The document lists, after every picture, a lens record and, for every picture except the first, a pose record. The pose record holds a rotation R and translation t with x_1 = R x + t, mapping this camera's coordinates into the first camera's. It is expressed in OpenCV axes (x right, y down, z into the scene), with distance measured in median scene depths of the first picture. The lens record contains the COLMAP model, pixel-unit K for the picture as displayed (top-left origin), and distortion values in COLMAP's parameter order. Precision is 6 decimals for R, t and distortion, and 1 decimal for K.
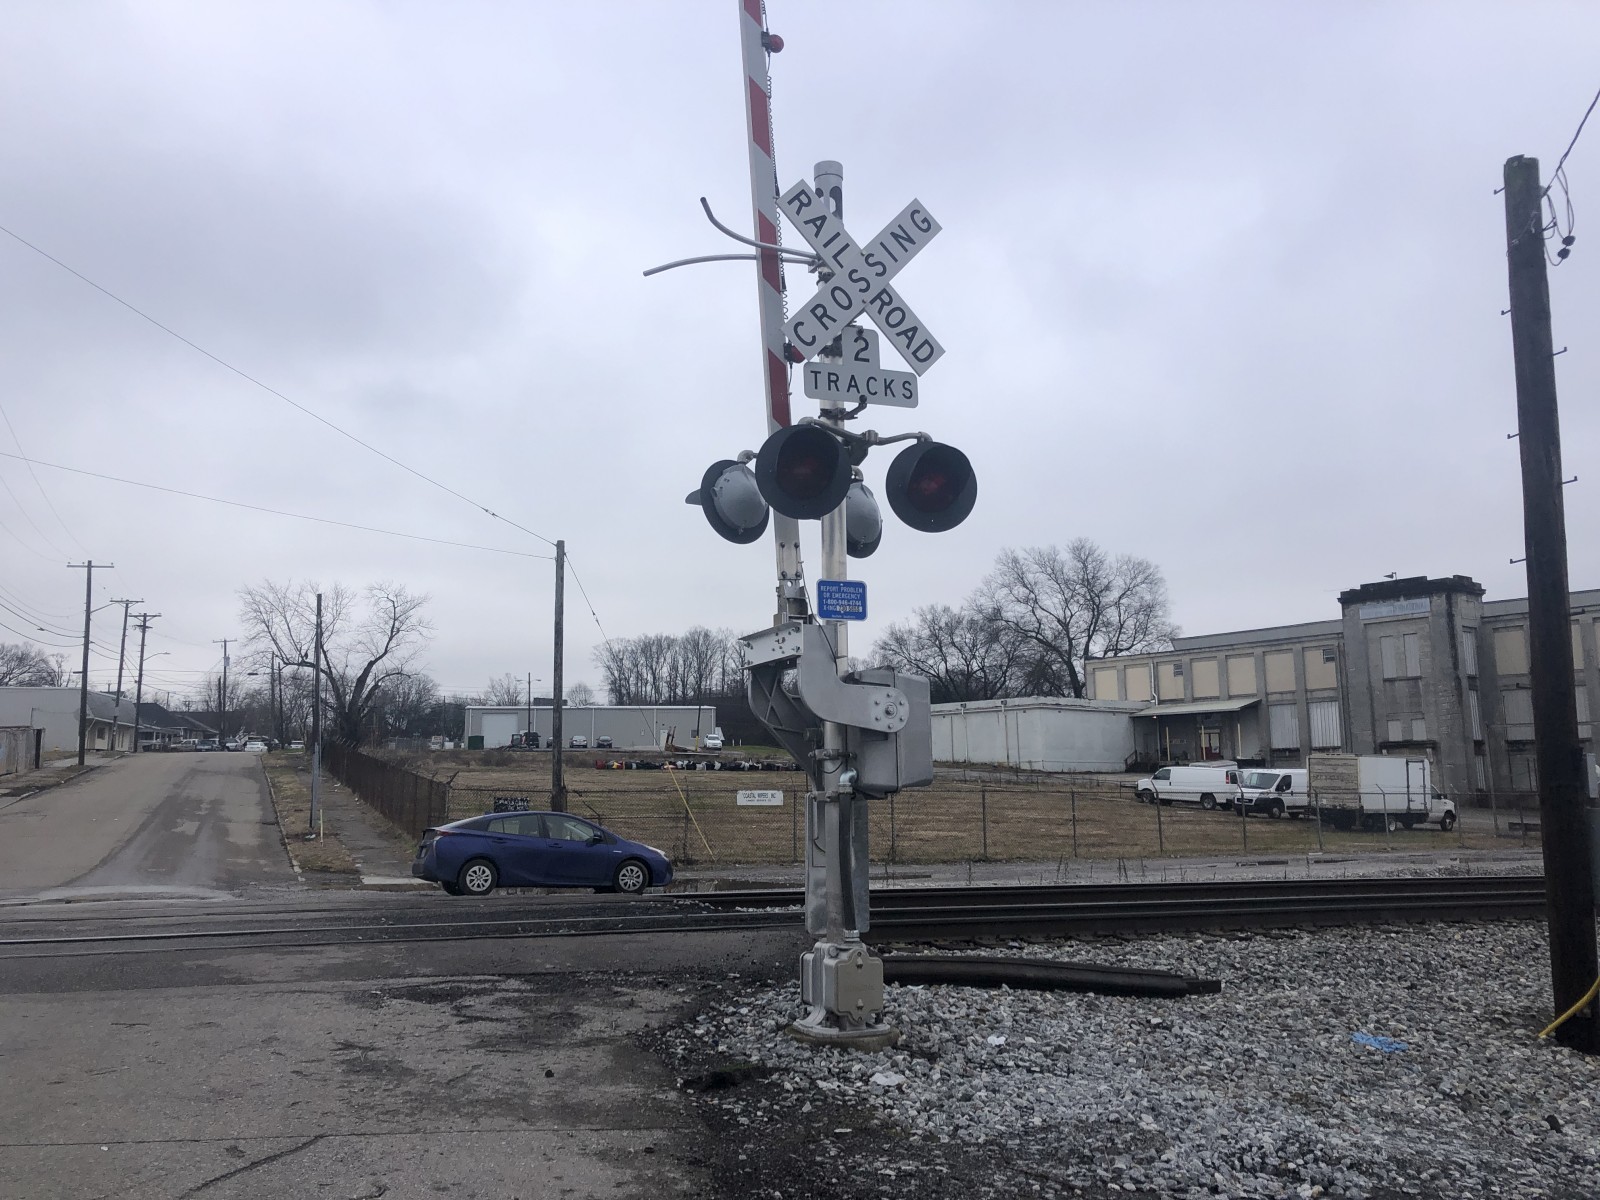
lens RADIAL K [[1308.4, 0, 800.9], [0, 1308.4, 595.0], [0, 0, 1]] dist [0.050819, -0.046494]
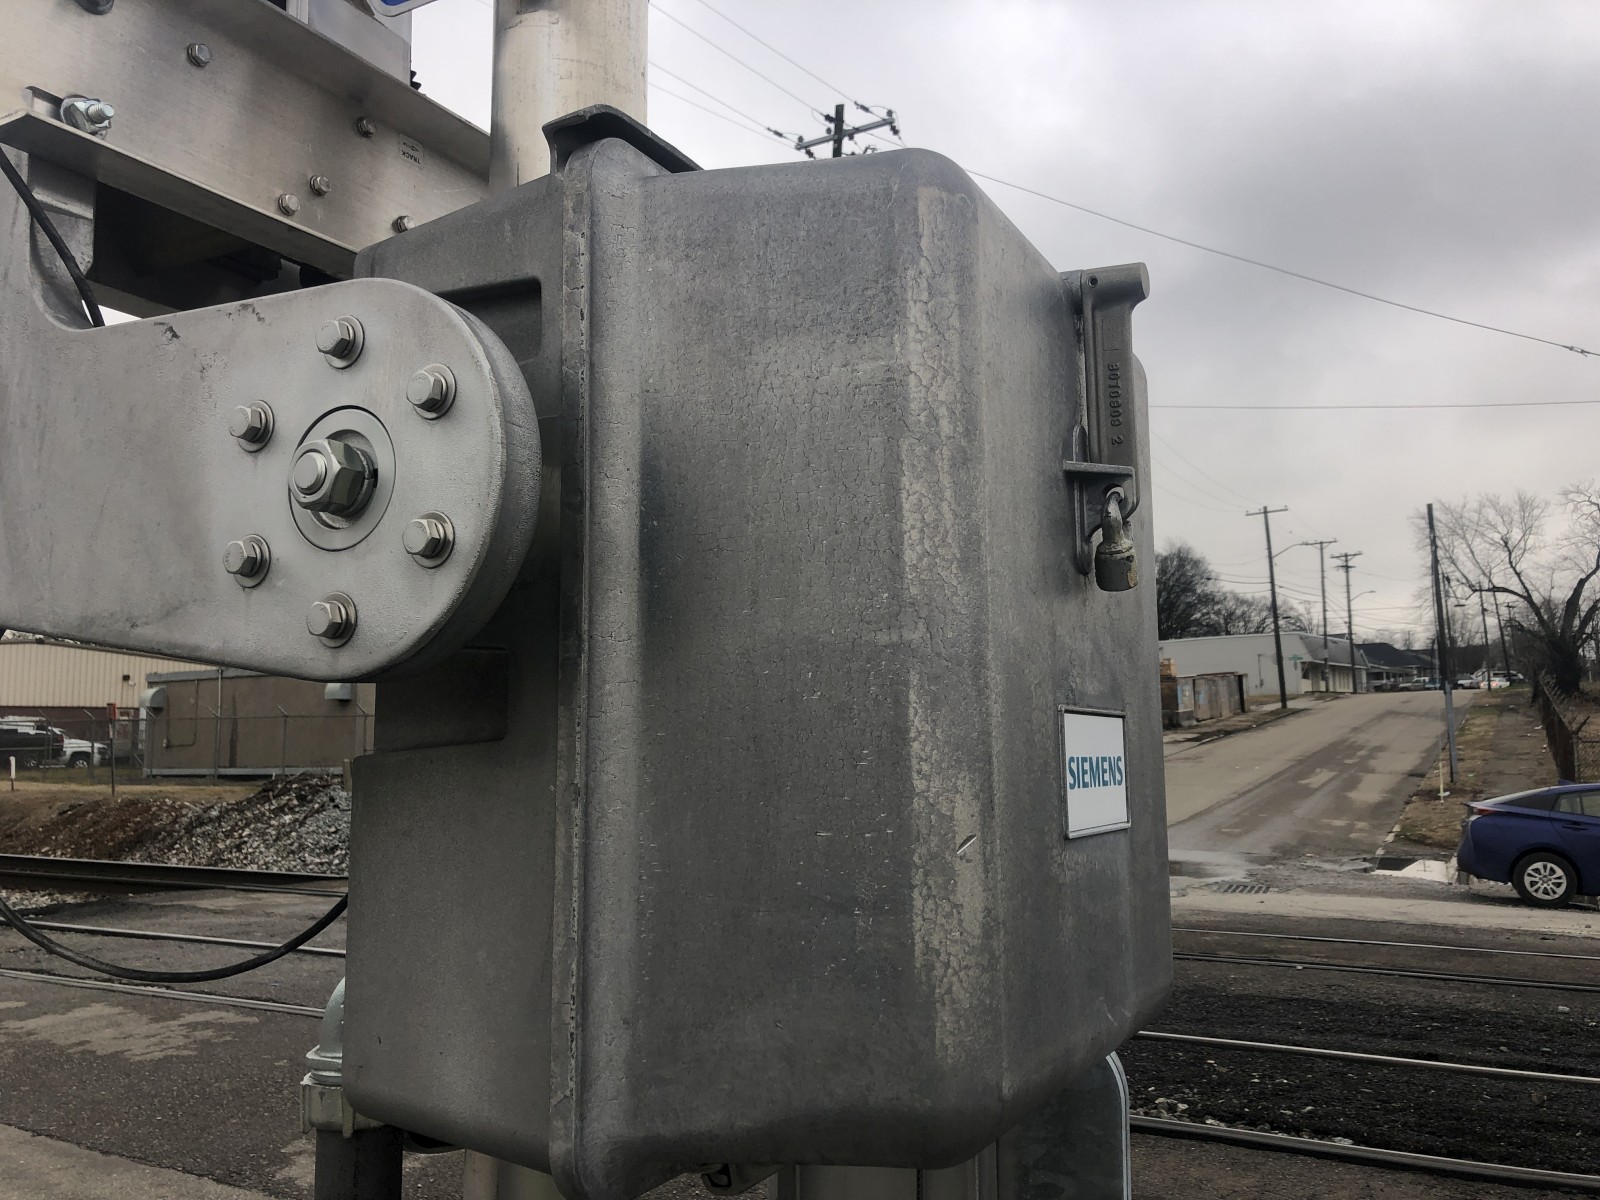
lens RADIAL K [[1308.4, 0, 794.6], [0, 1308.4, 621.3], [0, 0, 1]] dist [0.050819, -0.046494]
pose [[0.621764, -0.072384, -0.779852, 0.173961], [0.124143, 0.992241, 0.006880, 0.096620], [0.773303, -0.101091, 0.625926, 0.912075]]
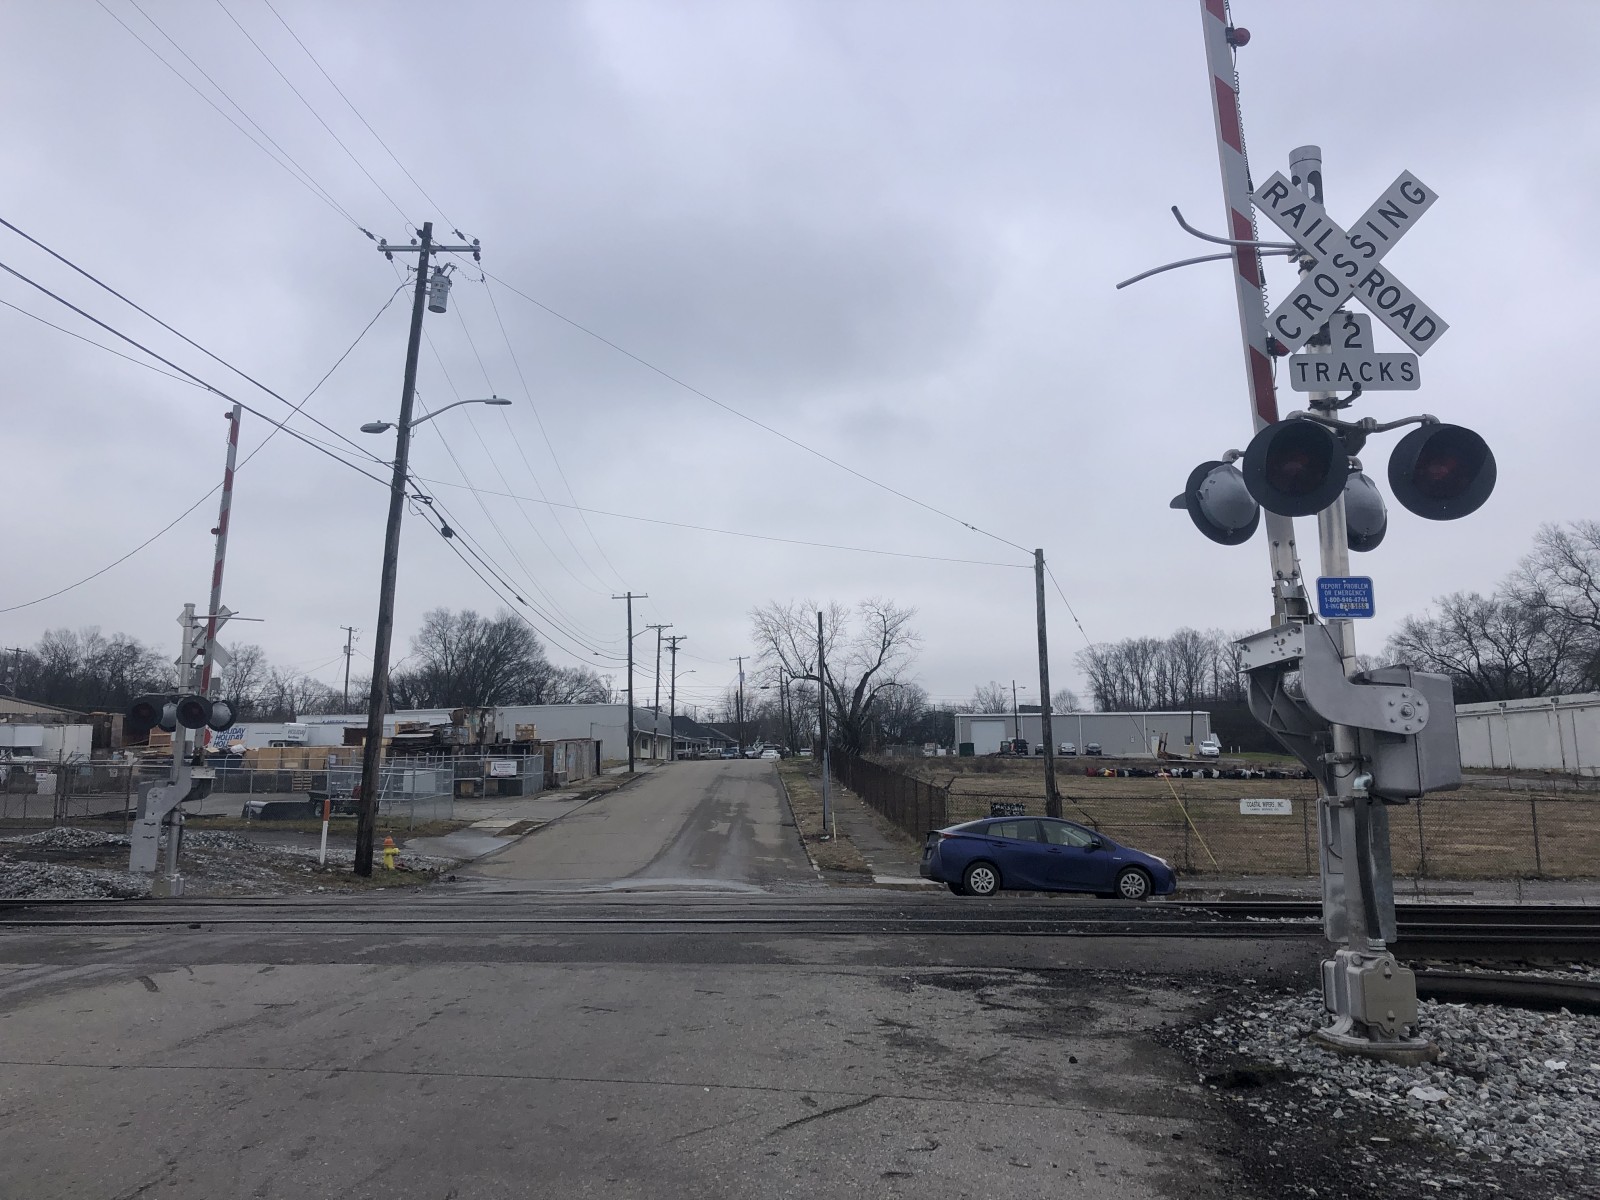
lens RADIAL K [[1308.4, 0, 811.2], [0, 1308.4, 579.2], [0, 0, 1]] dist [0.050819, -0.046494]
pose [[0.936551, -0.054830, -0.346215, -0.000104], [0.048945, 0.998470, -0.025724, -0.003359], [0.347096, 0.007147, 0.937802, -0.041586]]
